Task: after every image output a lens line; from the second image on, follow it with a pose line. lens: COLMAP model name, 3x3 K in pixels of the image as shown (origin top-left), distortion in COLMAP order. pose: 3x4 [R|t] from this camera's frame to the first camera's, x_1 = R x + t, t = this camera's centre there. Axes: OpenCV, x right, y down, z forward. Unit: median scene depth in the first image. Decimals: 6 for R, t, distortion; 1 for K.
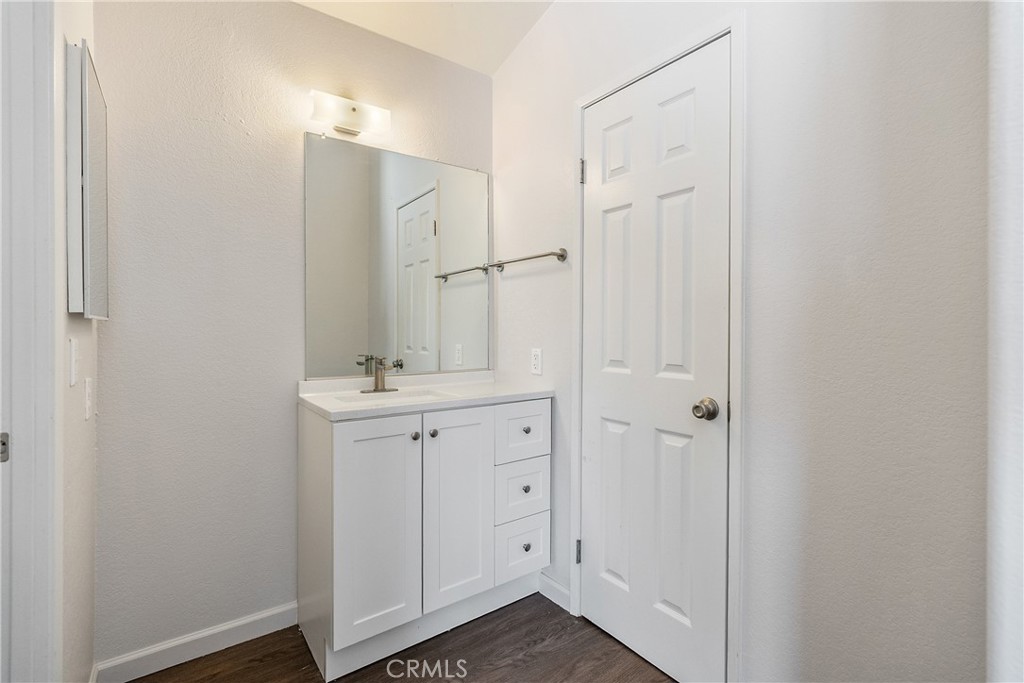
lens RADIAL K [[461.6, 0, 514.3], [0, 461.6, 334.4], [0, 0, 1]] dist [0.003757, 0.000365]
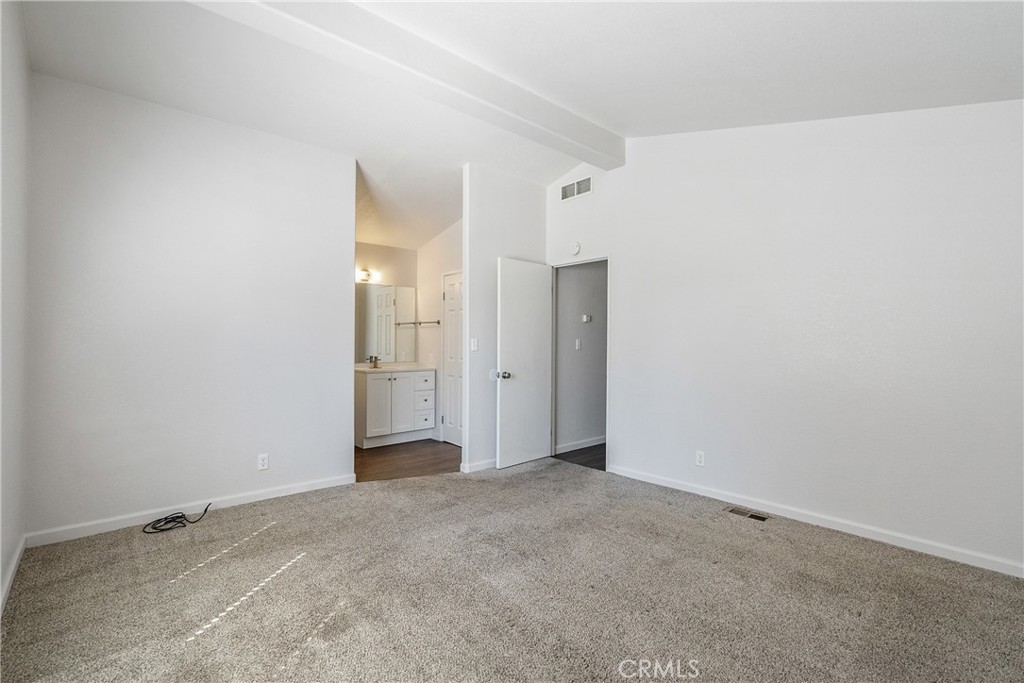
lens RADIAL K [[471.6, 0, 512.9], [0, 471.6, 338.6], [0, 0, 1]] dist [-0.001504, -0.000564]
pose [[0.995920, 0.002760, 0.090193, 0.306797], [-0.001703, 0.999929, -0.011794, -0.030949], [-0.090219, 0.011592, 0.995854, -2.073323]]
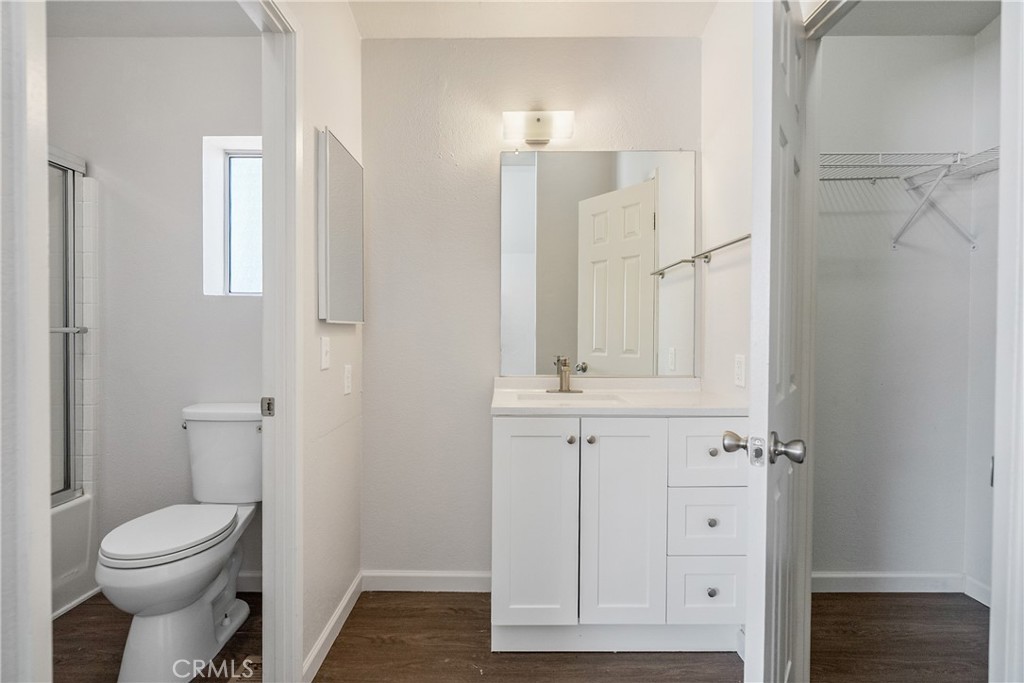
lens RADIAL K [[471.6, 0, 512.9], [0, 471.6, 338.6], [0, 0, 1]] dist [-0.001504, -0.000564]
pose [[0.806022, 0.010837, -0.591786, 0.228359], [-0.006244, 0.999932, 0.009807, -0.003177], [0.591852, -0.004209, 0.806035, 0.100109]]
